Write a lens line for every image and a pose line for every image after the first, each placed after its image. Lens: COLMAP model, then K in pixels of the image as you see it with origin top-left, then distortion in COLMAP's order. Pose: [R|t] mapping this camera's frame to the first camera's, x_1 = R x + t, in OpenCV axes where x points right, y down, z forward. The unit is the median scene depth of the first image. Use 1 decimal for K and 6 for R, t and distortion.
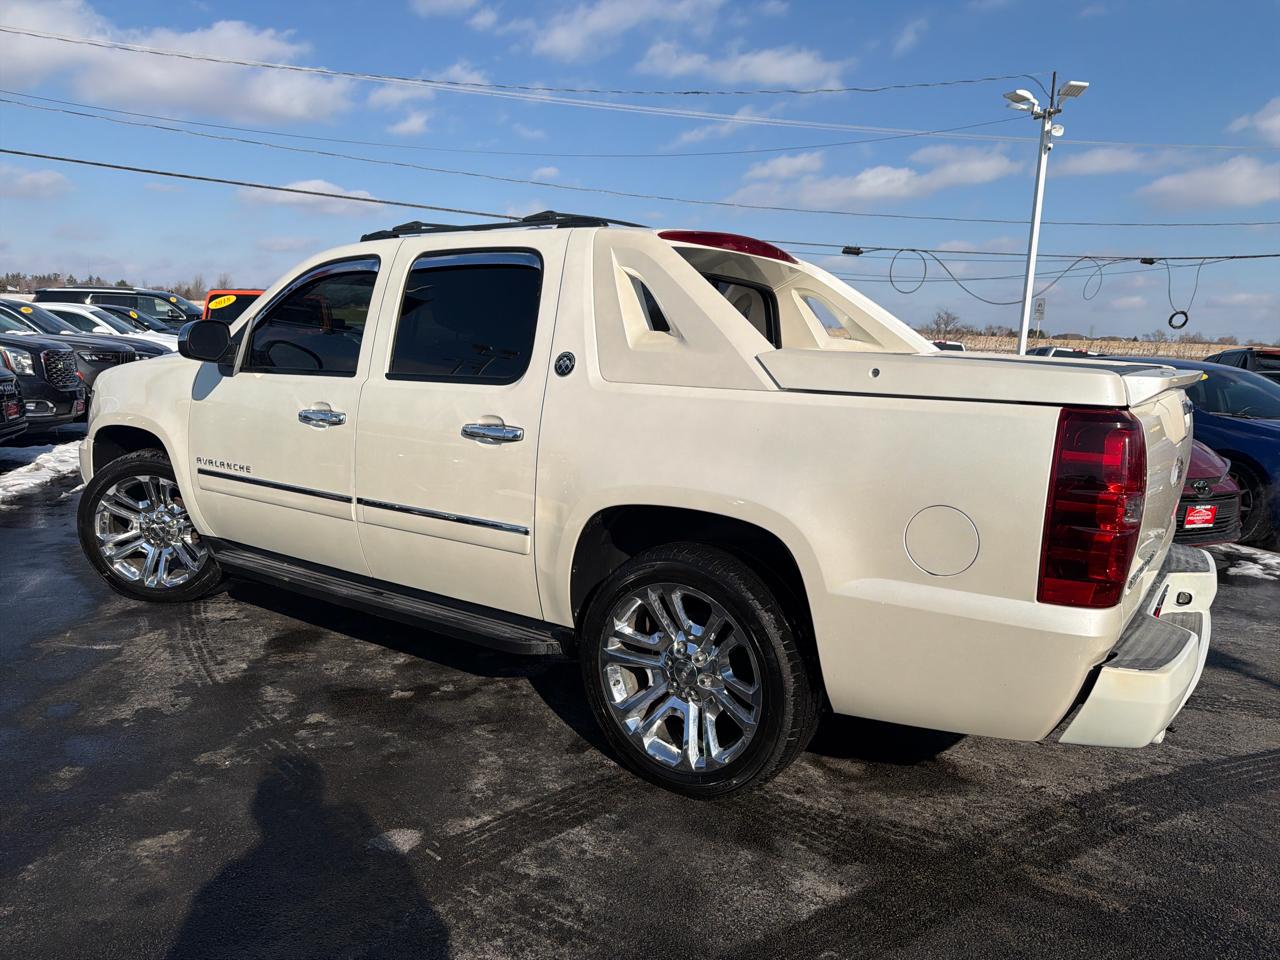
lens RADIAL K [[899.6, 0, 643.1], [0, 899.6, 482.9], [0, 0, 1]] dist [0.038155, -0.055638]
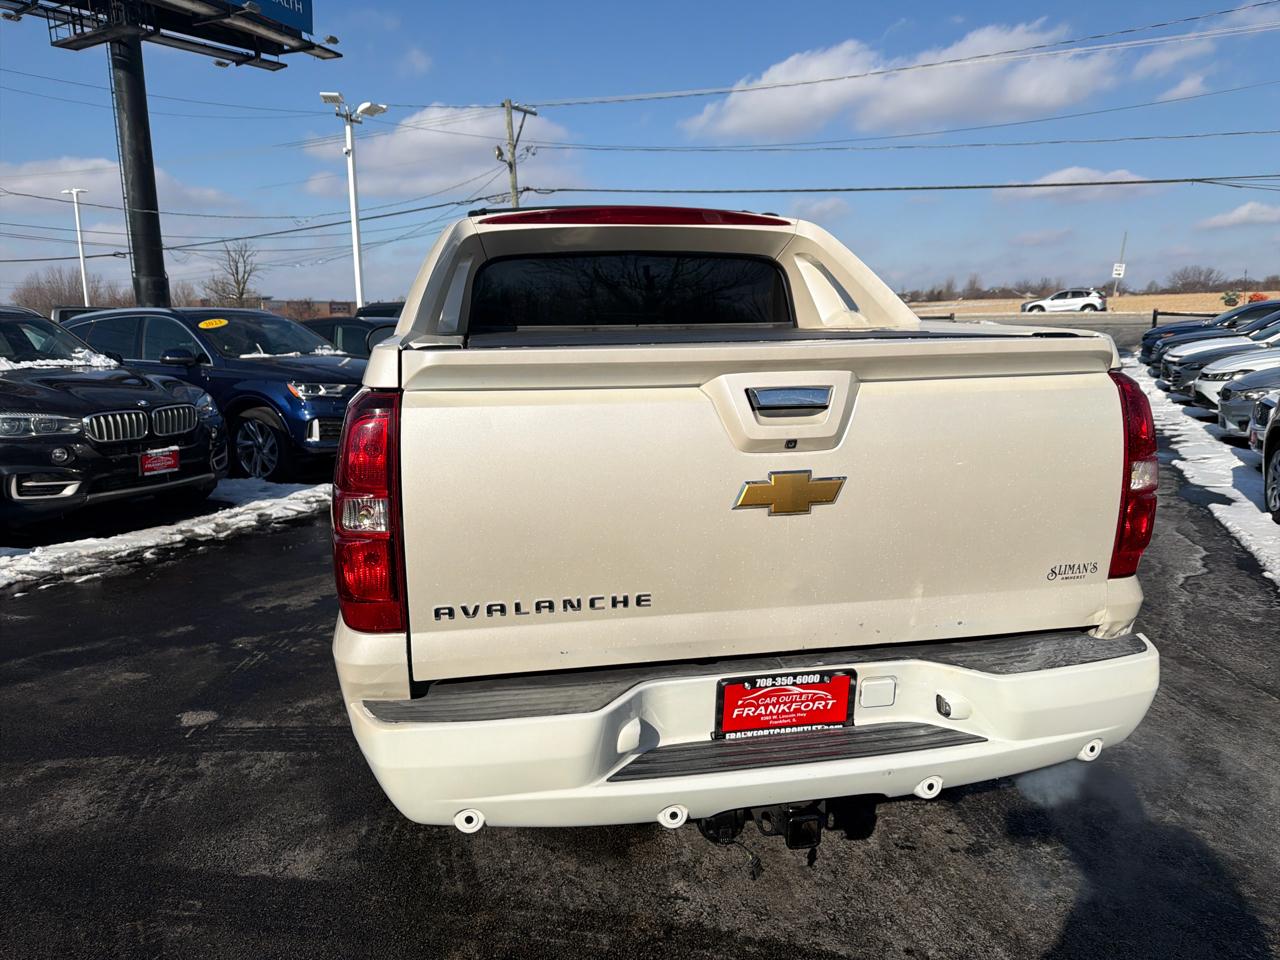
lens RADIAL K [[903.3, 0, 642.7], [0, 903.3, 483.1], [0, 0, 1]] dist [0.018092, -0.028139]
pose [[0.711551, 0.078160, -0.698274, 0.684139], [-0.075256, 0.996555, 0.034861, -0.024594], [0.698593, 0.027744, 0.714981, 0.317963]]
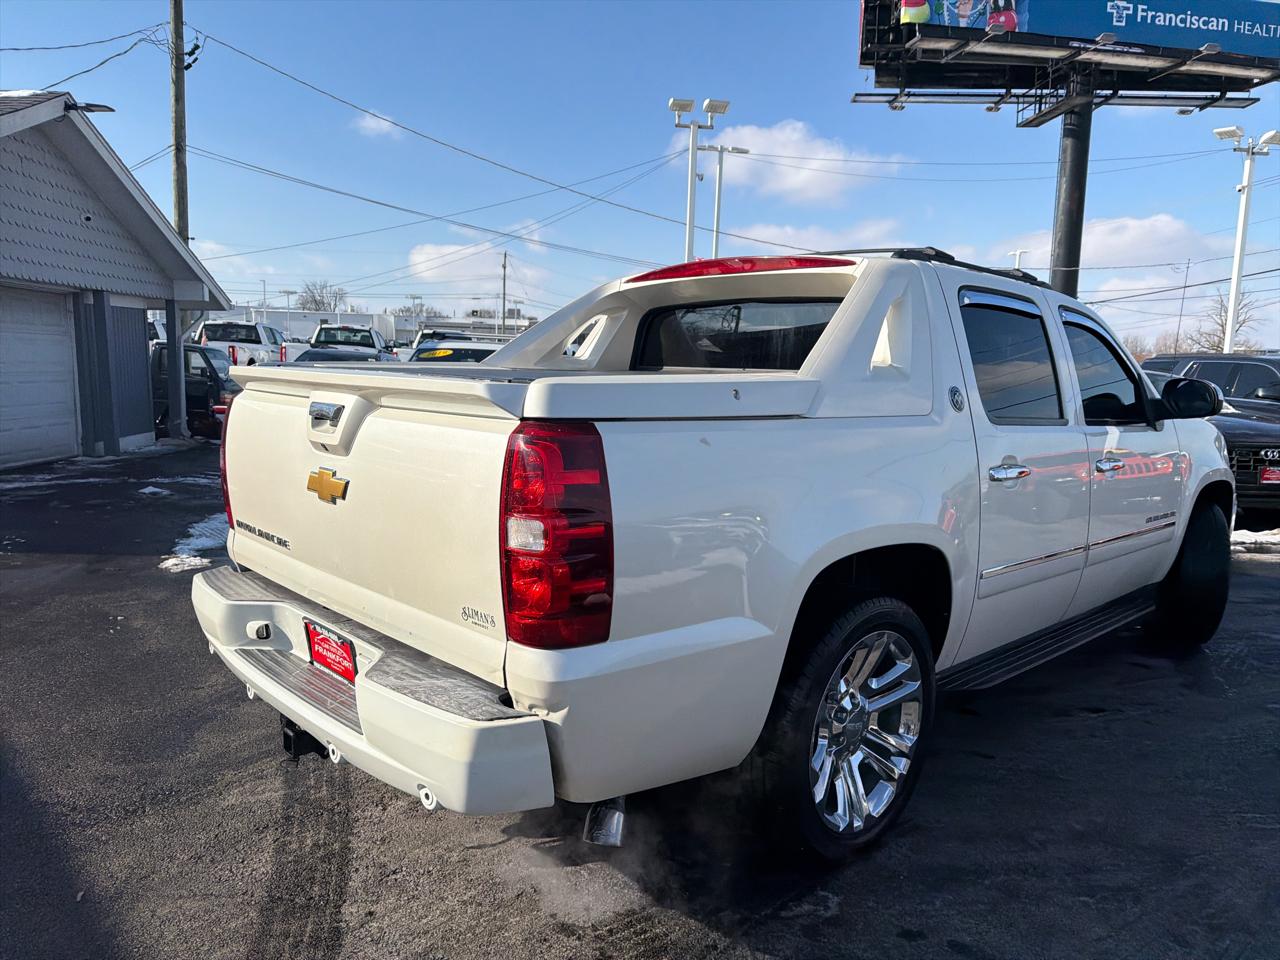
lens RADIAL K [[900.5, 0, 639.3], [0, 900.5, 471.1], [0, 0, 1]] dist [0.008253, -0.013350]
pose [[-0.204749, 0.073732, -0.976033, 0.961264], [-0.194485, 0.974212, 0.114393, -0.128414], [0.959298, 0.213246, -0.185129, 1.013405]]
